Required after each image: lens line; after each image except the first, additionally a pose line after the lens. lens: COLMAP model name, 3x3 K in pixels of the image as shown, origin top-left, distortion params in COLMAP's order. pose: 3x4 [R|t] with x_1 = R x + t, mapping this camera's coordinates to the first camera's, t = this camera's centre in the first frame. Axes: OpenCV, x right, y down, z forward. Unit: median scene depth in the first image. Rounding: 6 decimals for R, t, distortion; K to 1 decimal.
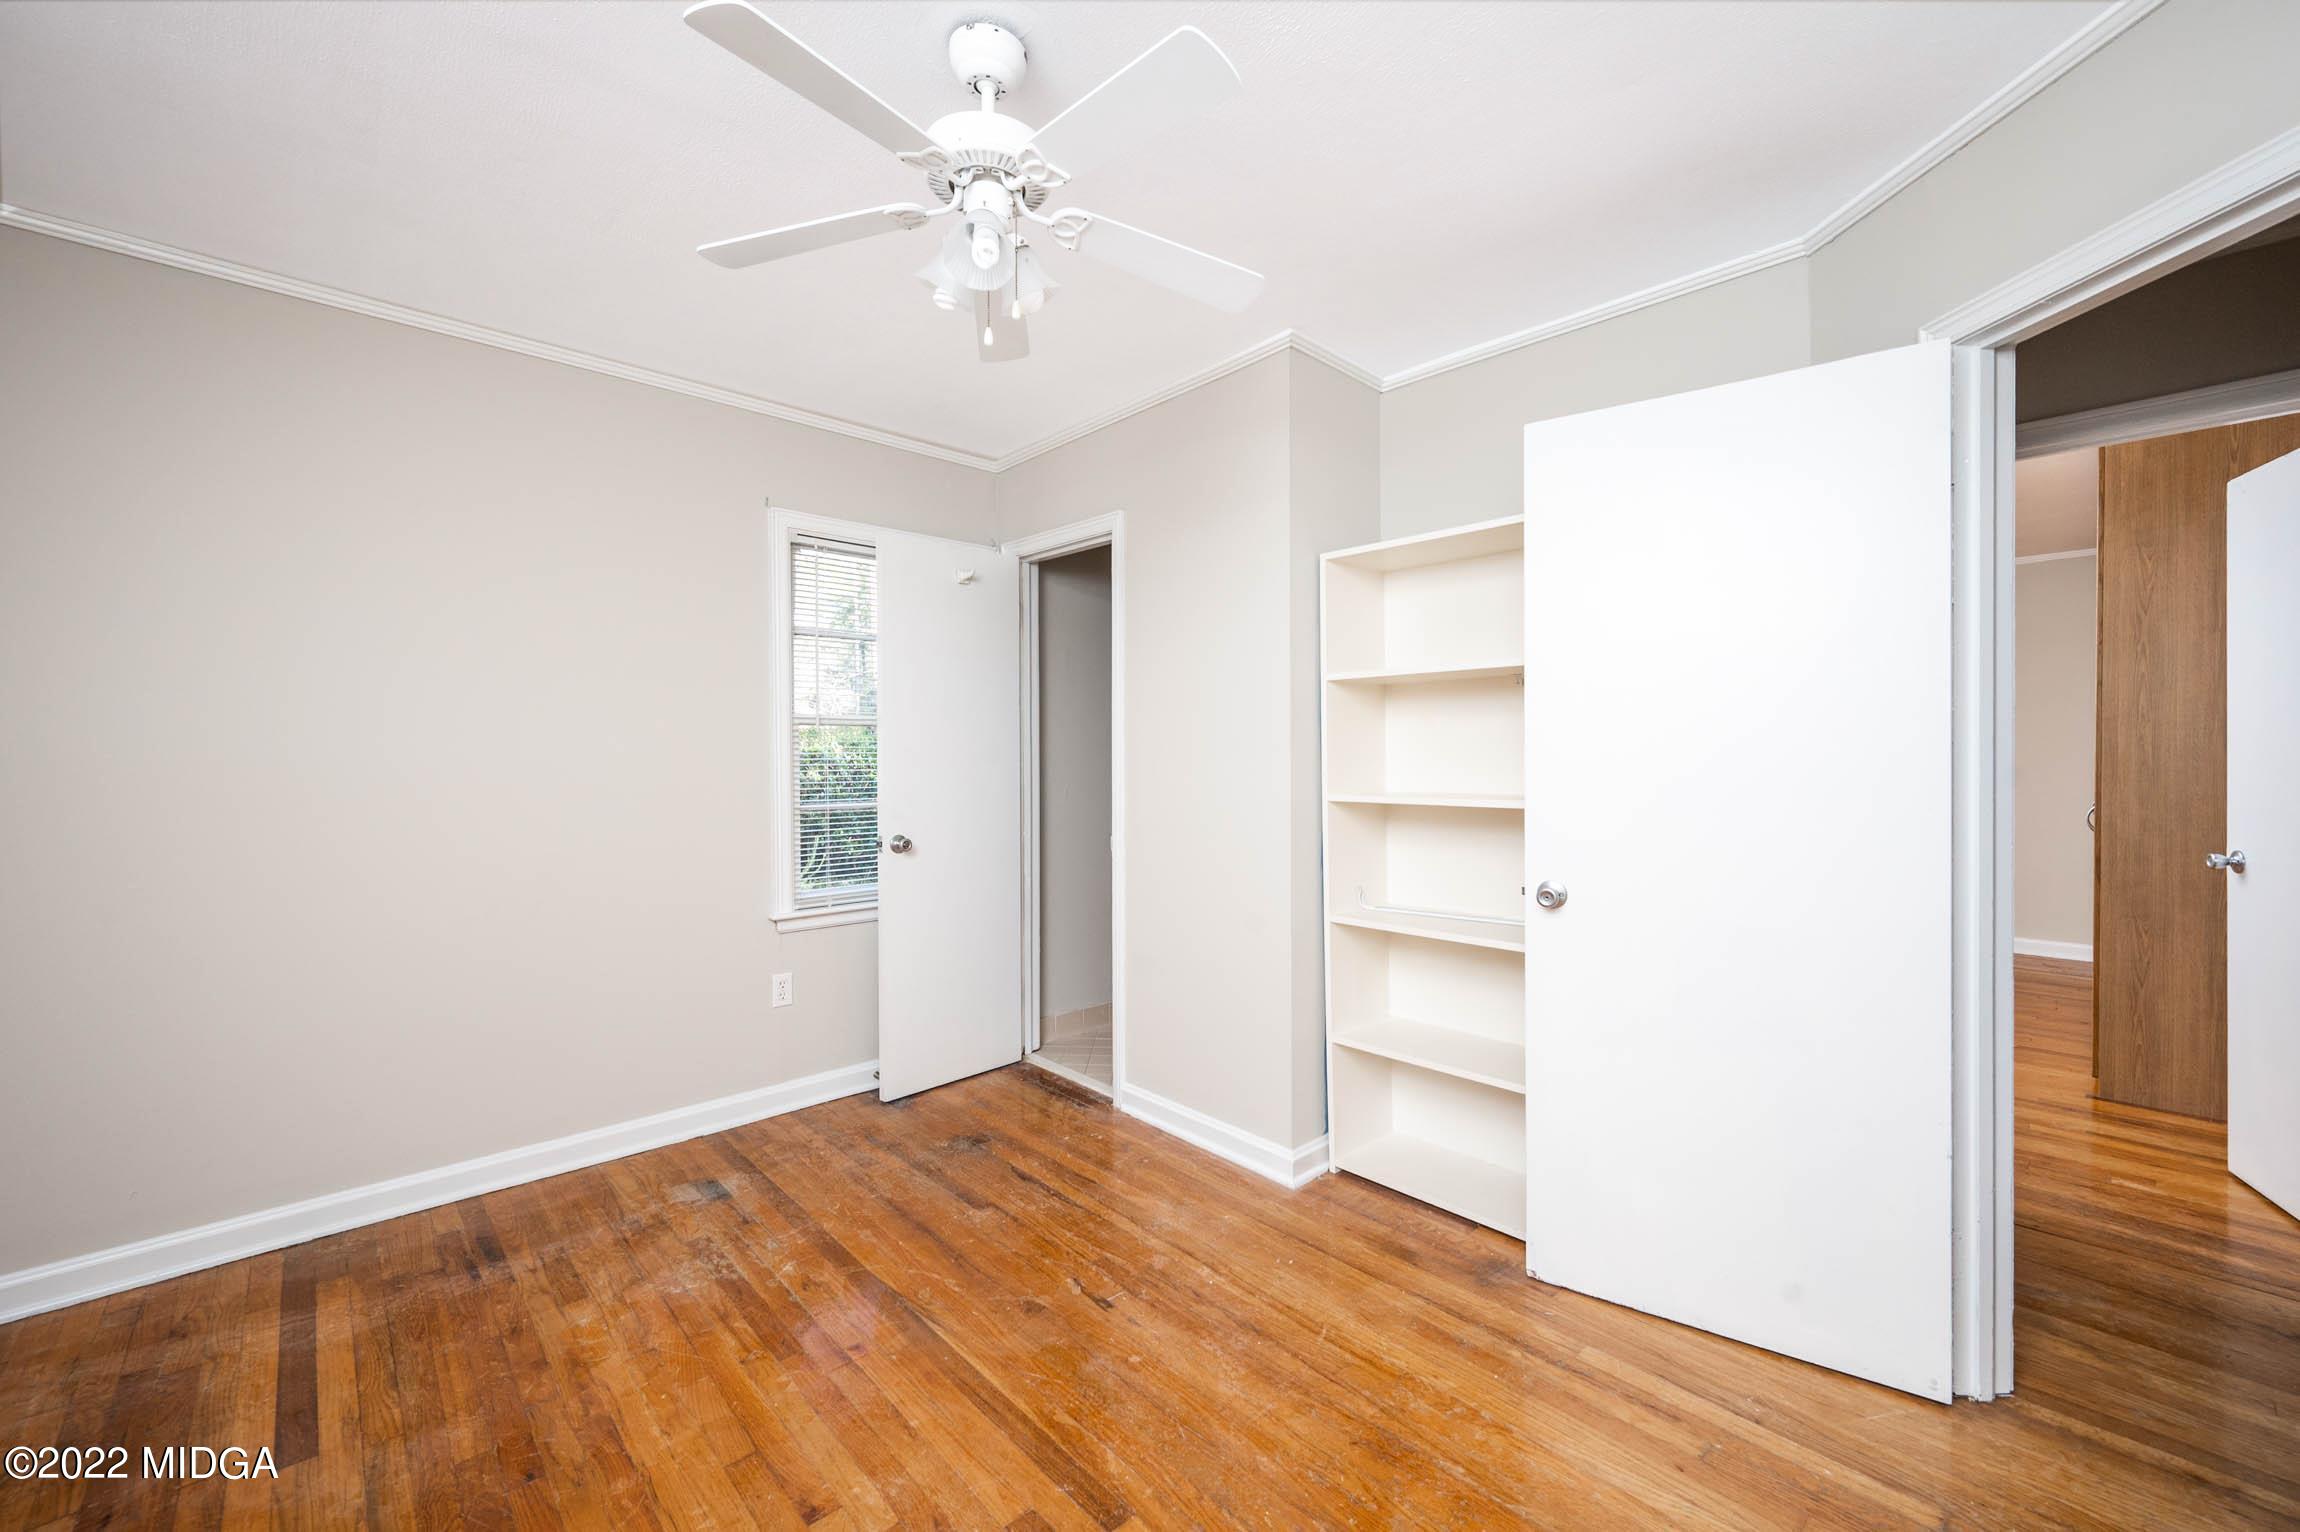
lens RADIAL K [[916.4, 0, 1149.6], [0, 916.4, 757.7], [0, 0, 1]] dist [0.000550, 0.000126]
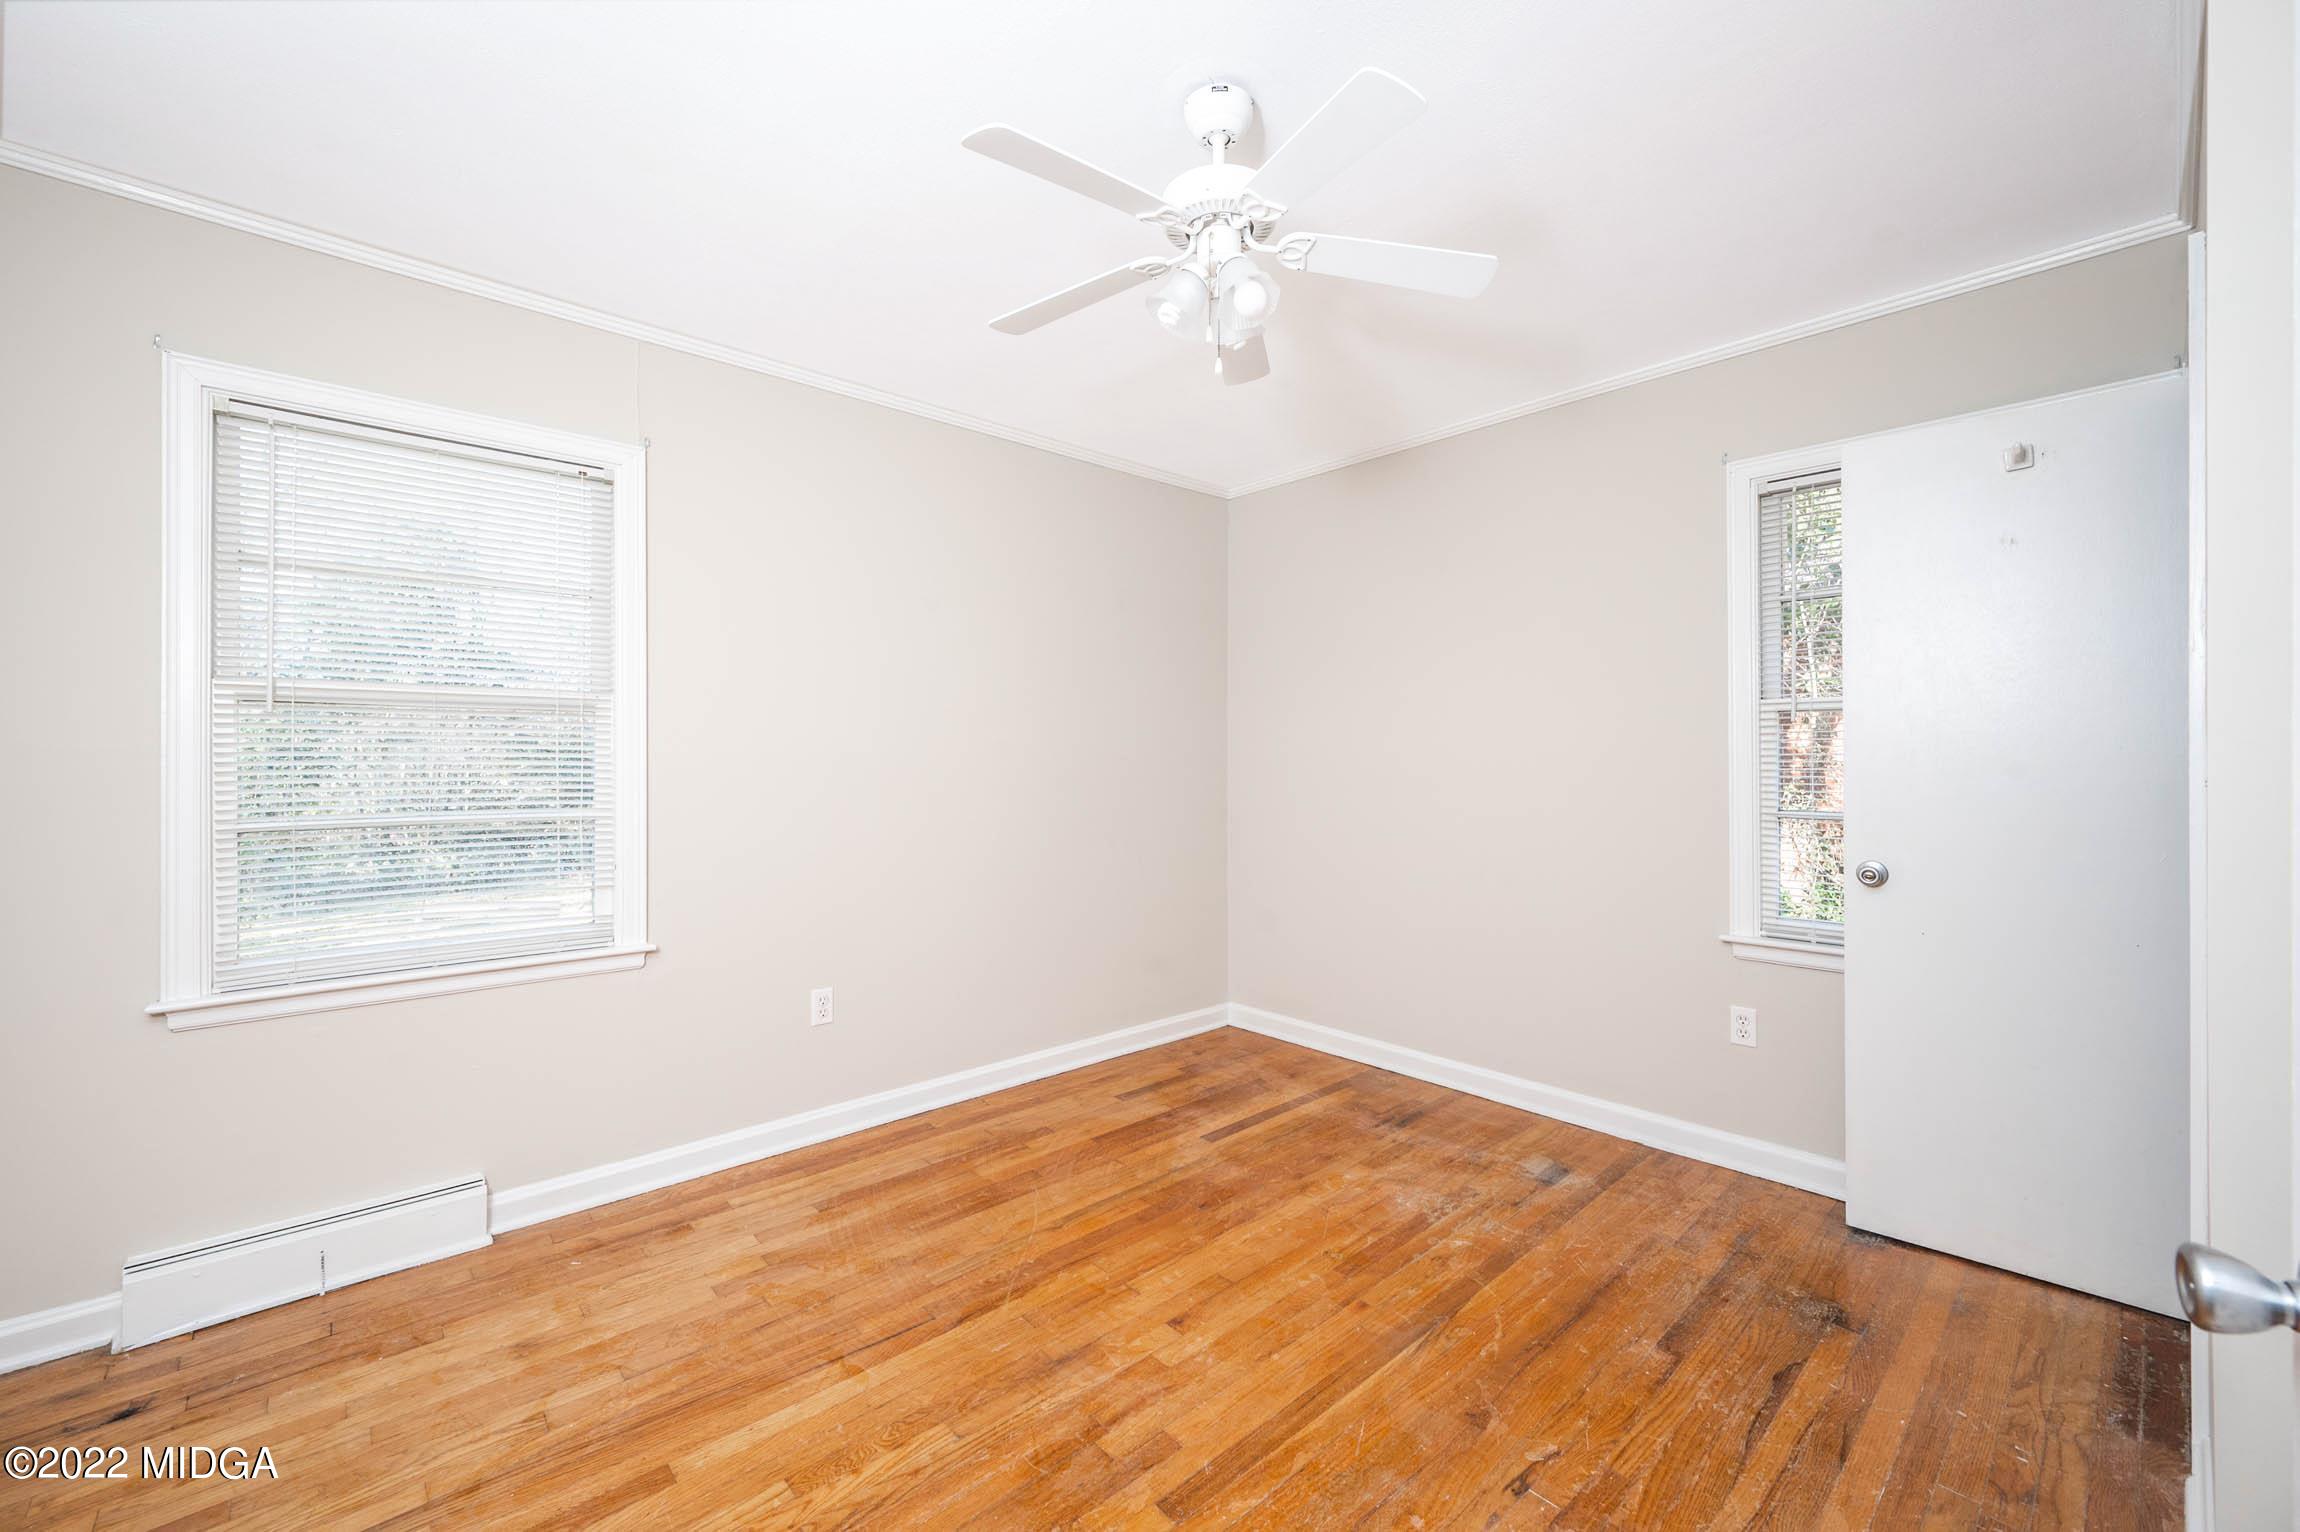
lens RADIAL K [[916.4, 0, 1149.6], [0, 916.4, 757.7], [0, 0, 1]] dist [0.000550, 0.000126]
pose [[-0.008938, 0.003438, -0.999954, 0.643362], [-0.000489, 0.999994, 0.003443, 0.004578], [0.999960, 0.000520, -0.008937, 0.659215]]
